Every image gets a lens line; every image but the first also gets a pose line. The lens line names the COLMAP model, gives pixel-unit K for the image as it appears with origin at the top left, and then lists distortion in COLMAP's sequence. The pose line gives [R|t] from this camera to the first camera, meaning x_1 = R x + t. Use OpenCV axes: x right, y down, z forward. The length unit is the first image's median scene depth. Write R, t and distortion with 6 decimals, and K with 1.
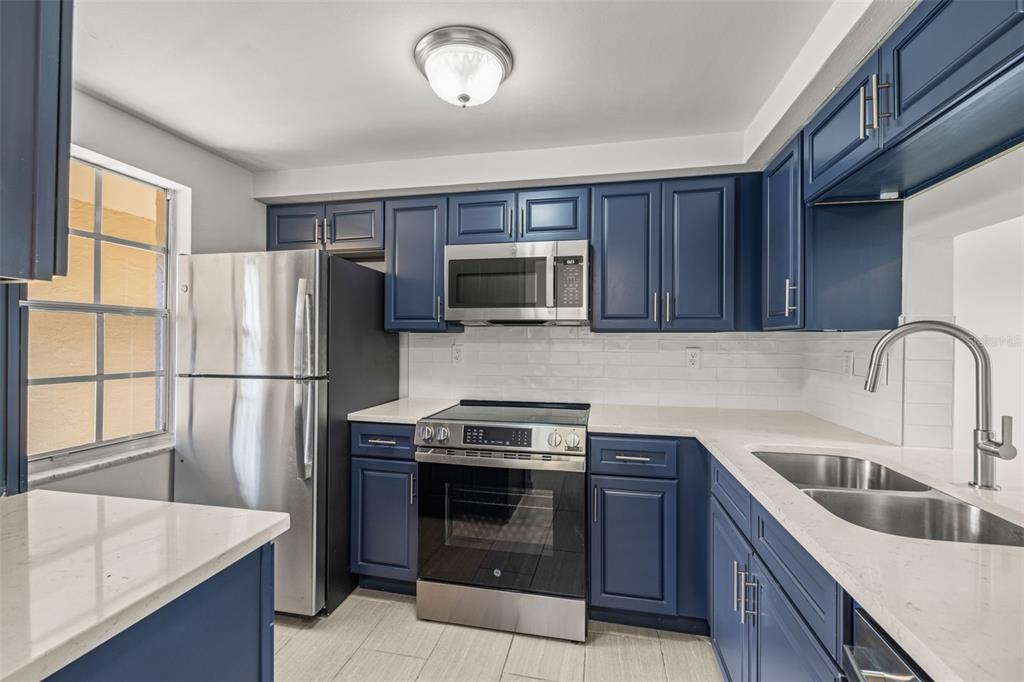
lens RADIAL K [[427.0, 0, 514.1], [0, 427.0, 341.7], [0, 0, 1]] dist [0.002434, 0.000109]
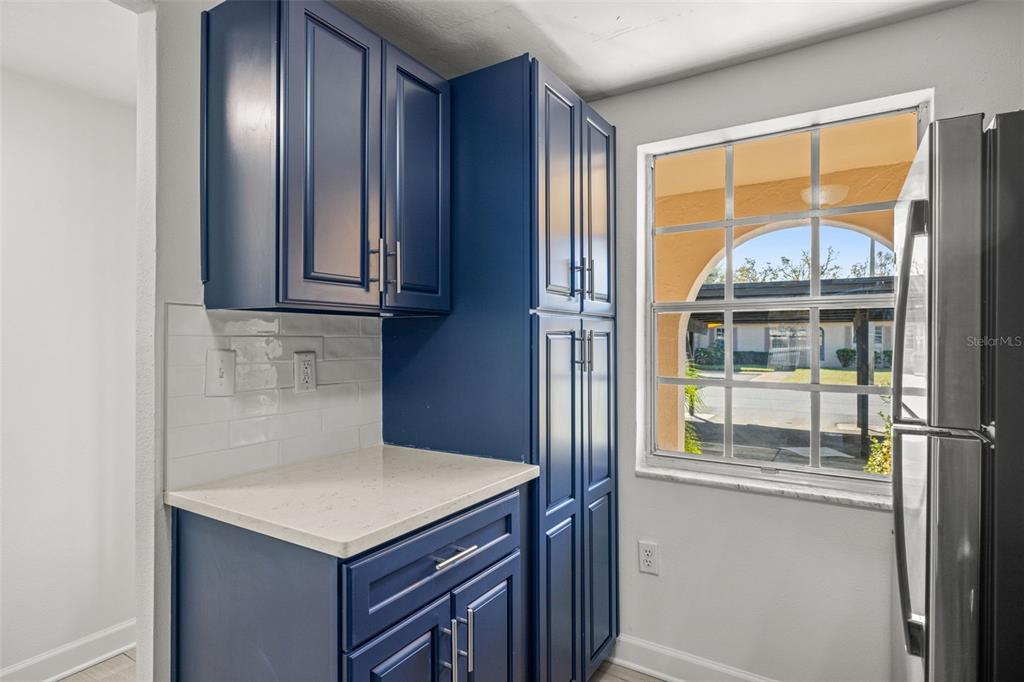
lens RADIAL K [[530.3, 0, 512.0], [0, 530.3, 341.0], [0, 0, 1]] dist [0.001835, -0.001331]
pose [[-0.362697, -0.003964, -0.931899, 0.174080], [0.000302, 0.999990, -0.004371, 0.001201], [0.931907, -0.001867, -0.362693, 0.864783]]
